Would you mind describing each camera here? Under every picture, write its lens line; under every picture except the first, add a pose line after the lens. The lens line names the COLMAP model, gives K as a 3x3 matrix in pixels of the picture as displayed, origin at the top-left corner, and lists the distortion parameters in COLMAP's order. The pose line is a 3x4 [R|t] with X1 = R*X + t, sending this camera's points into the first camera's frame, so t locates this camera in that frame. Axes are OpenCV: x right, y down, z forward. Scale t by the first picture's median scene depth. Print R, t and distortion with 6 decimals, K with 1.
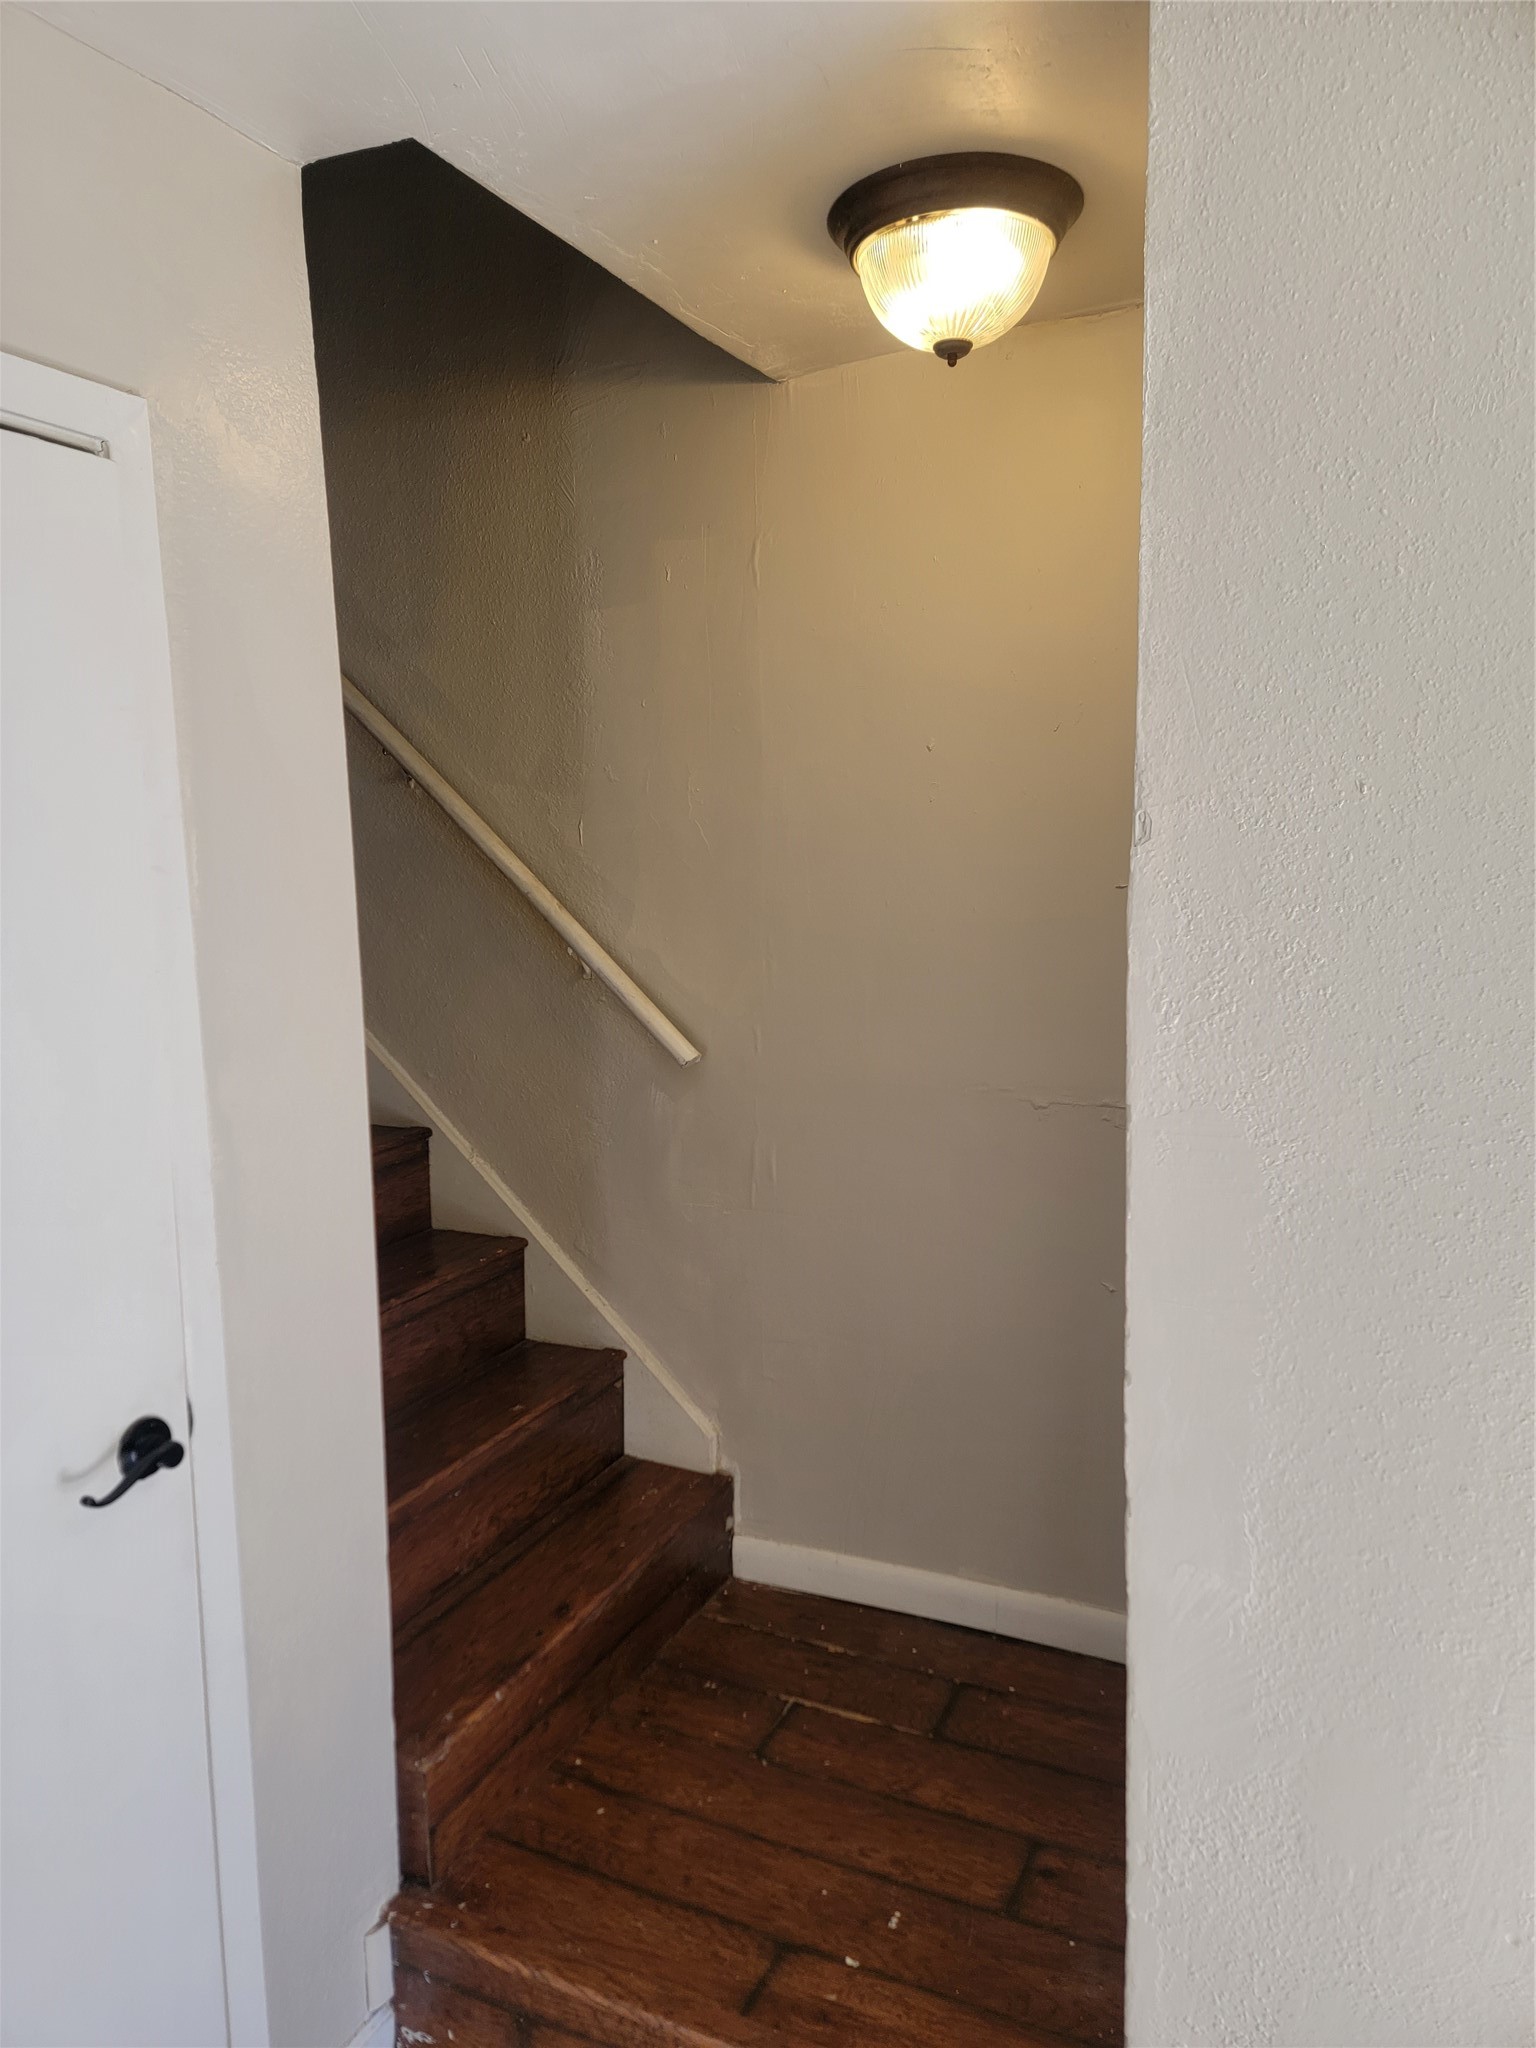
lens RADIAL K [[1412.0, 0, 763.6], [0, 1412.0, 992.1], [0, 0, 1]] dist [0.052011, -0.033346]
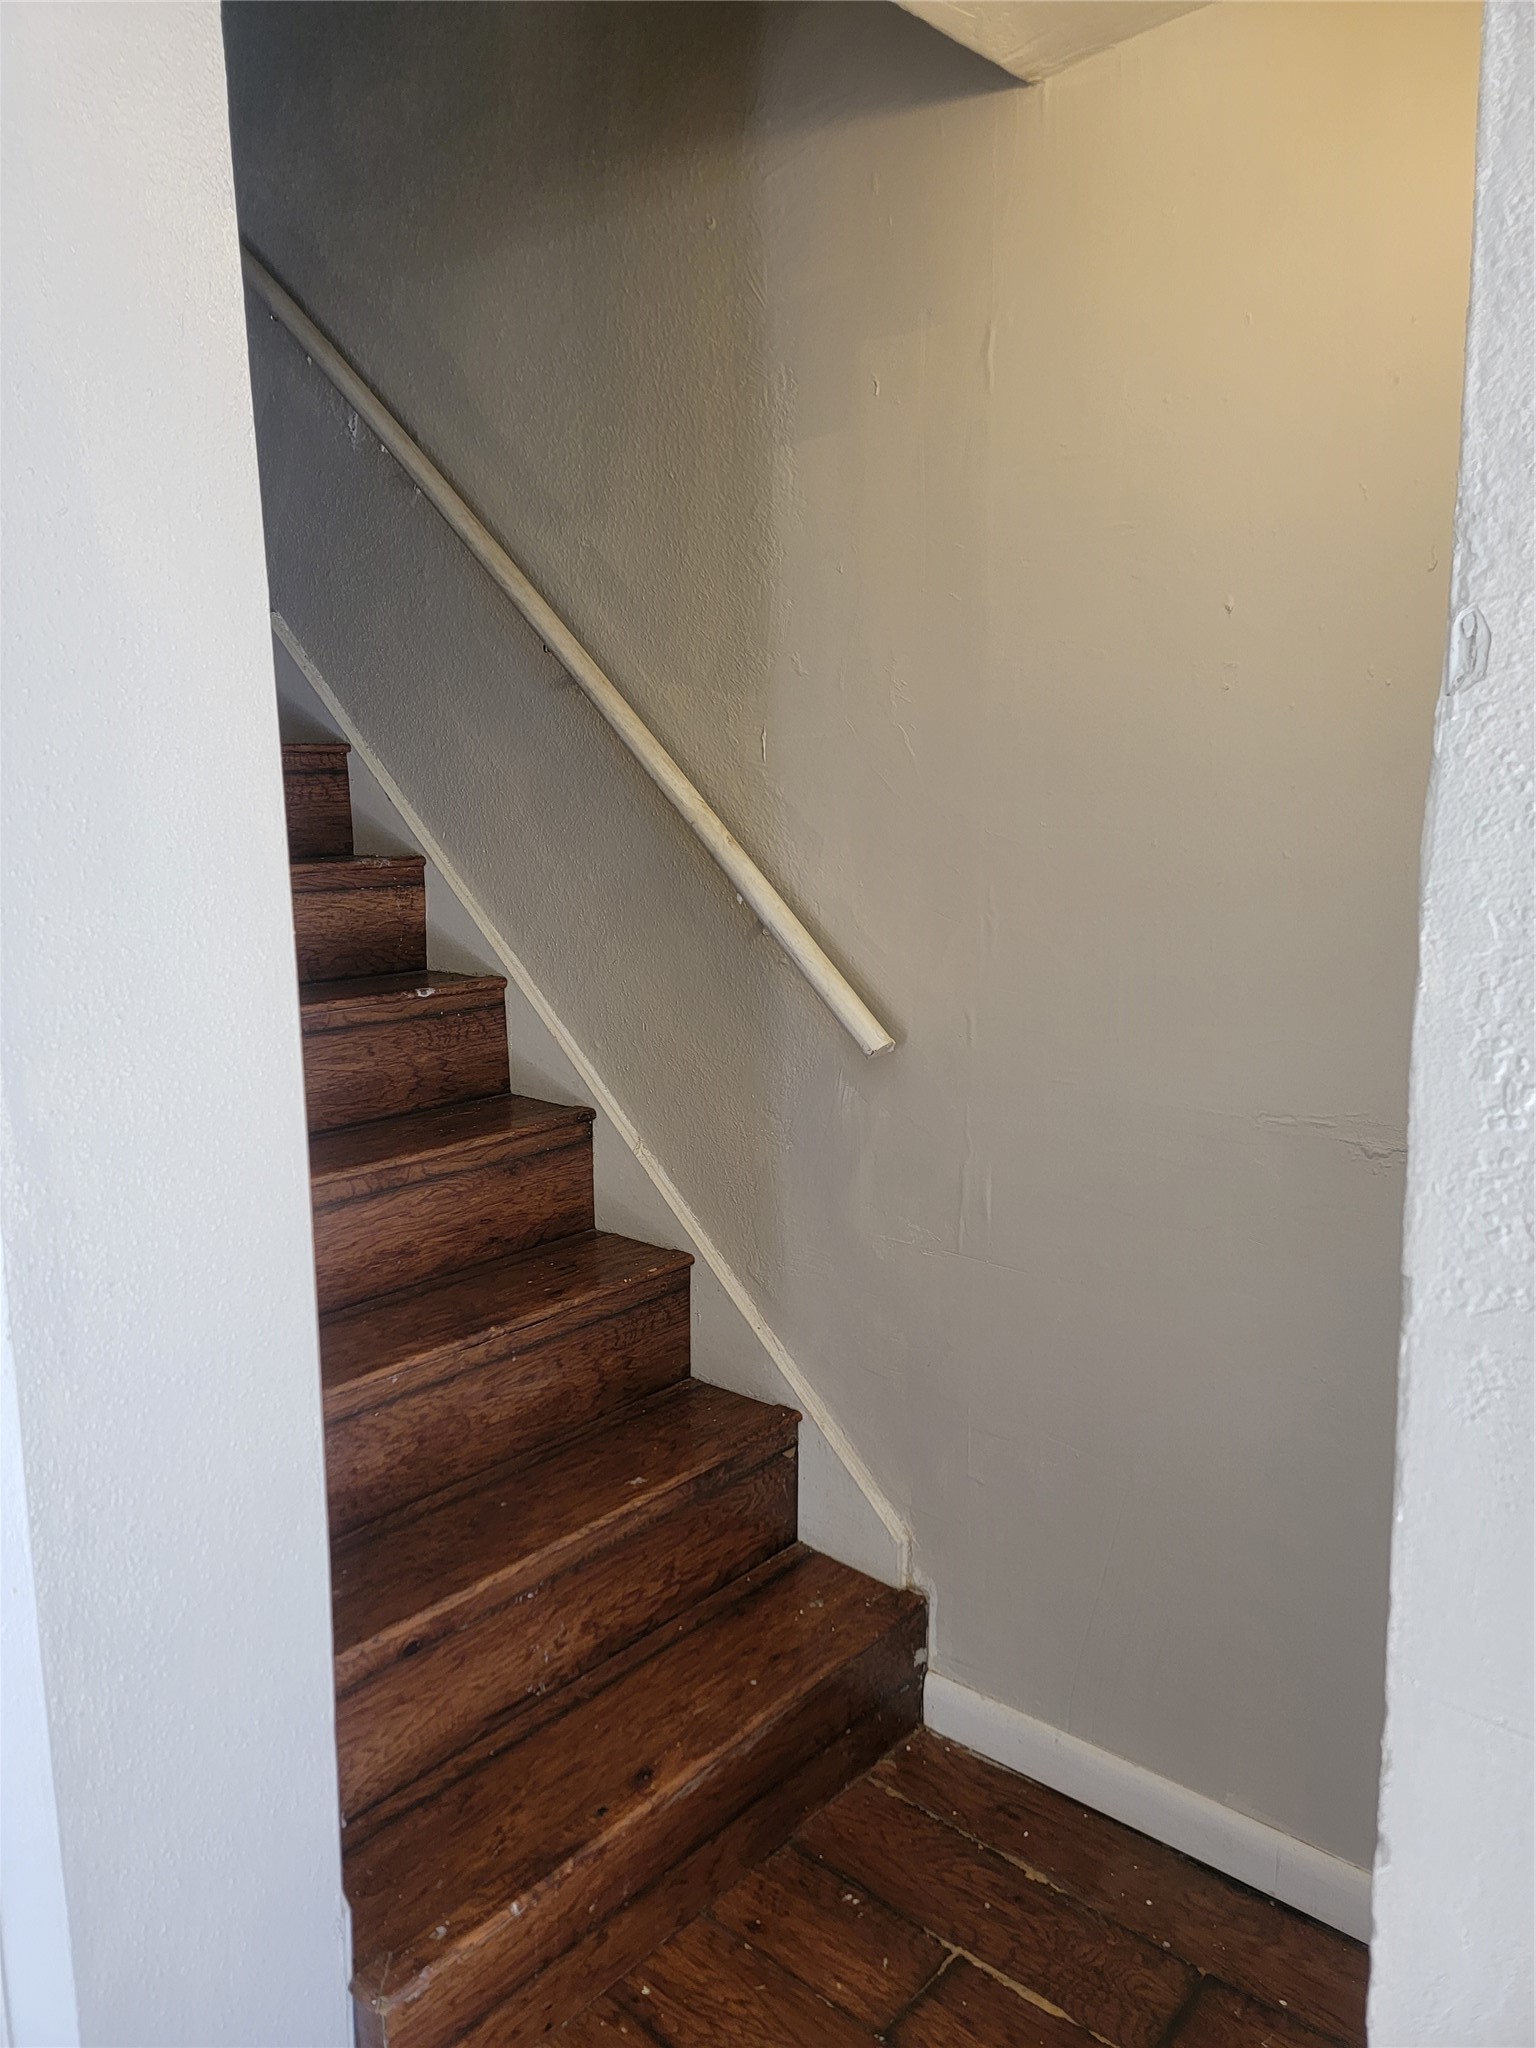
lens RADIAL K [[1412.0, 0, 763.6], [0, 1412.0, 992.1], [0, 0, 1]] dist [0.052011, -0.033346]
pose [[0.959664, 0.043647, -0.277739, 0.100607], [-0.032663, 0.998495, 0.044057, -0.013368], [0.279244, -0.033209, 0.959646, 0.280043]]
